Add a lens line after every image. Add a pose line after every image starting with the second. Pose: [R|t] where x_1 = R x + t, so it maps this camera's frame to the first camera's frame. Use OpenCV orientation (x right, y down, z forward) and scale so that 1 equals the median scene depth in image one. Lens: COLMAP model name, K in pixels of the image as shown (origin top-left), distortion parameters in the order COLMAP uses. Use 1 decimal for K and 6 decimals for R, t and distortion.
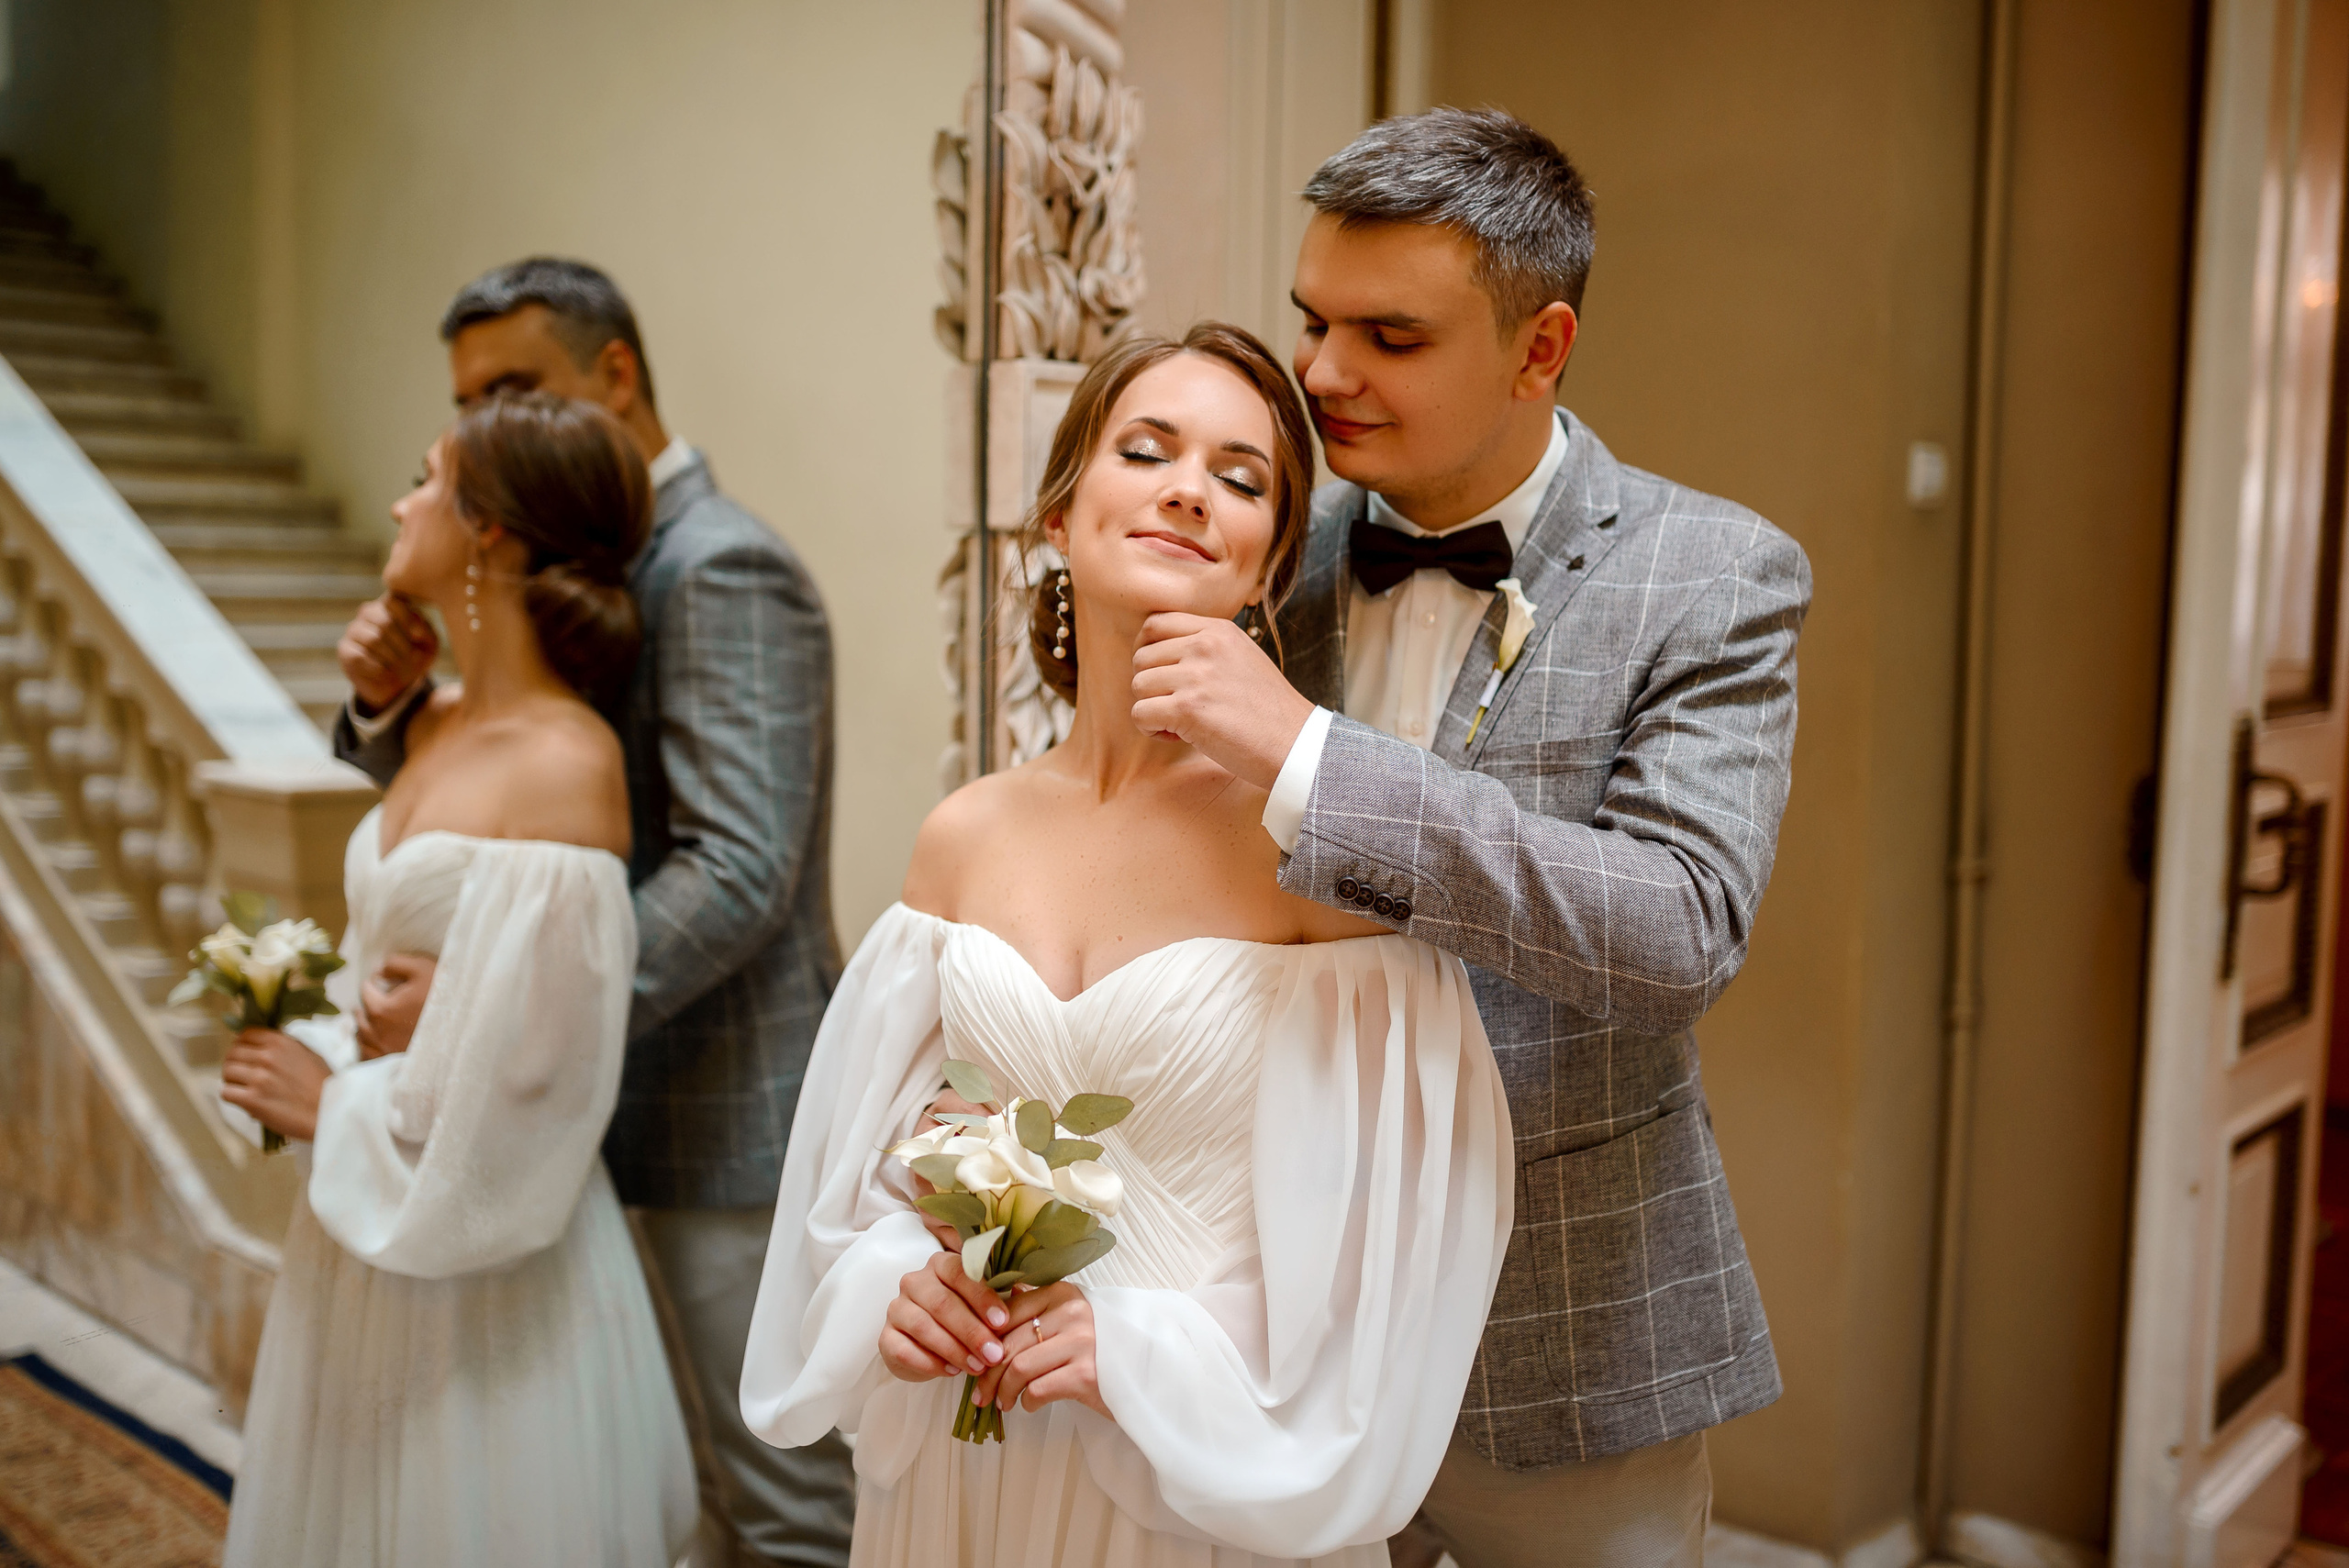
lens RADIAL K [[2255.7, 0, 1168.9], [0, 2255.7, 753.8], [0, 0, 1]] dist [-0.024732, -0.002293]
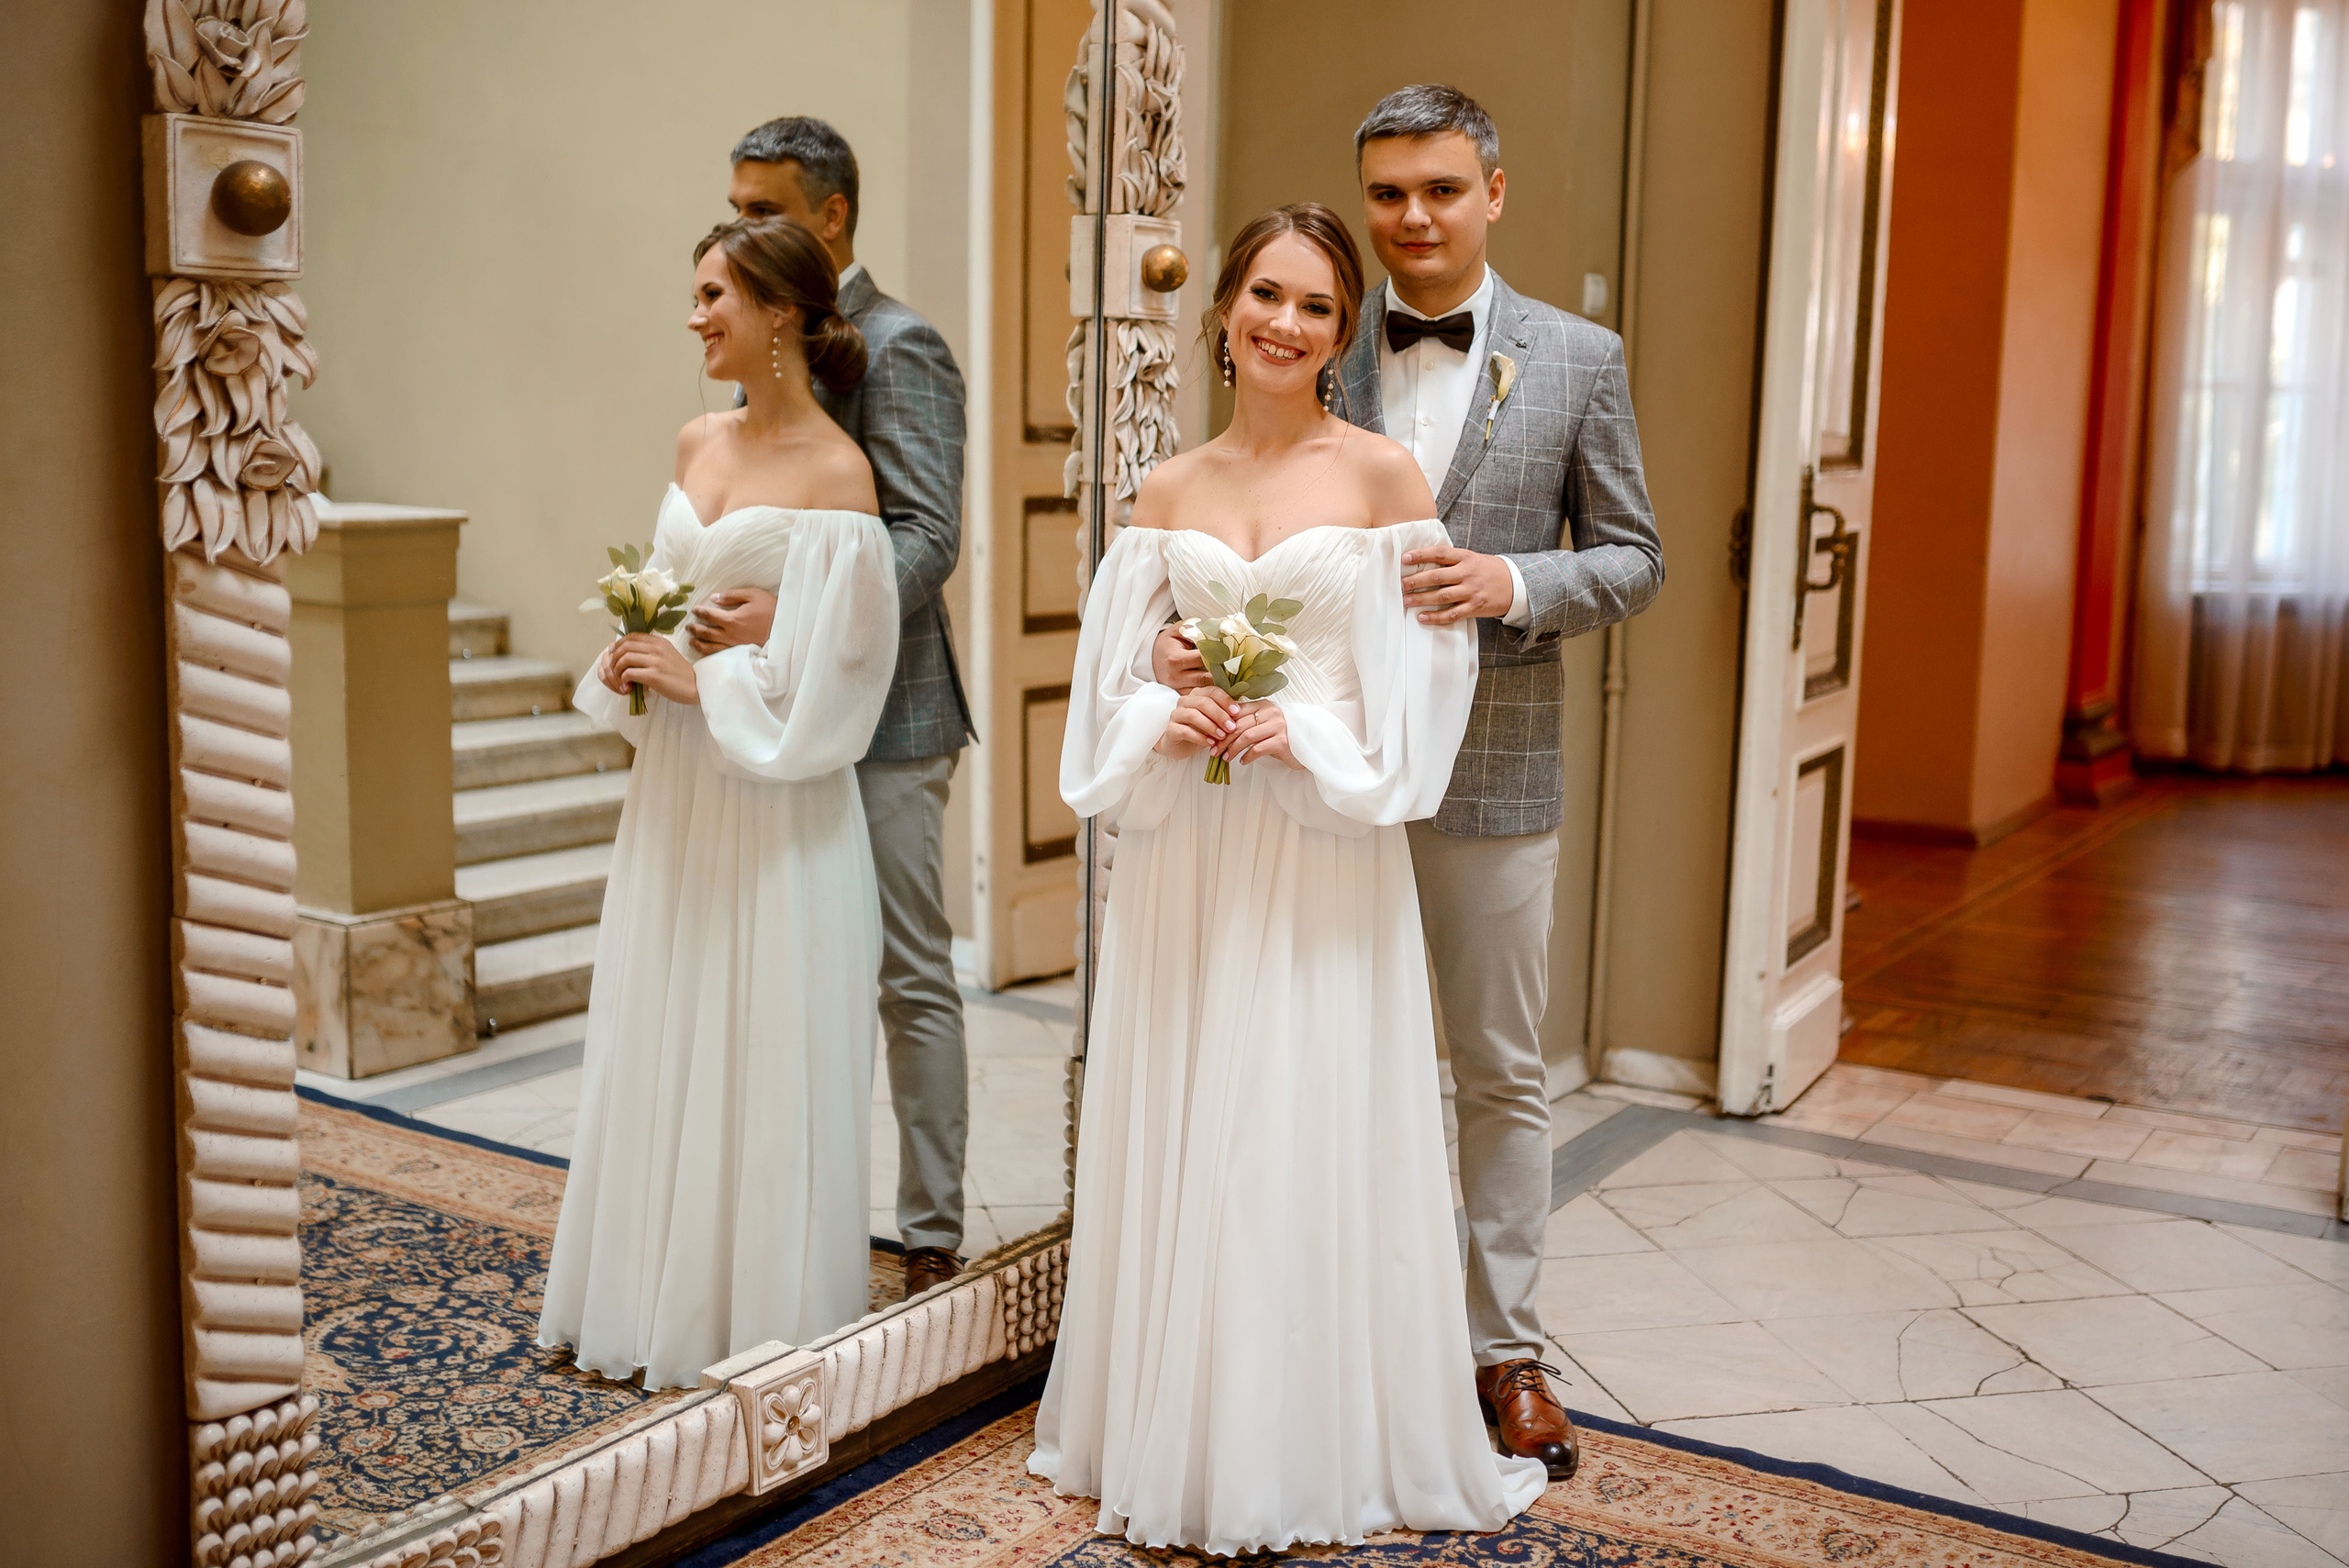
lens RADIAL K [[2488.1, 0, 1174.5], [0, 2488.1, 784.0], [0, 0, 1]] dist [-0.038119, 0.025475]
pose [[0.978588, -0.025805, 0.204204, -0.401629], [0.010937, 0.997227, 0.073608, 0.104329], [-0.205538, -0.069798, 0.976157, -0.784392]]
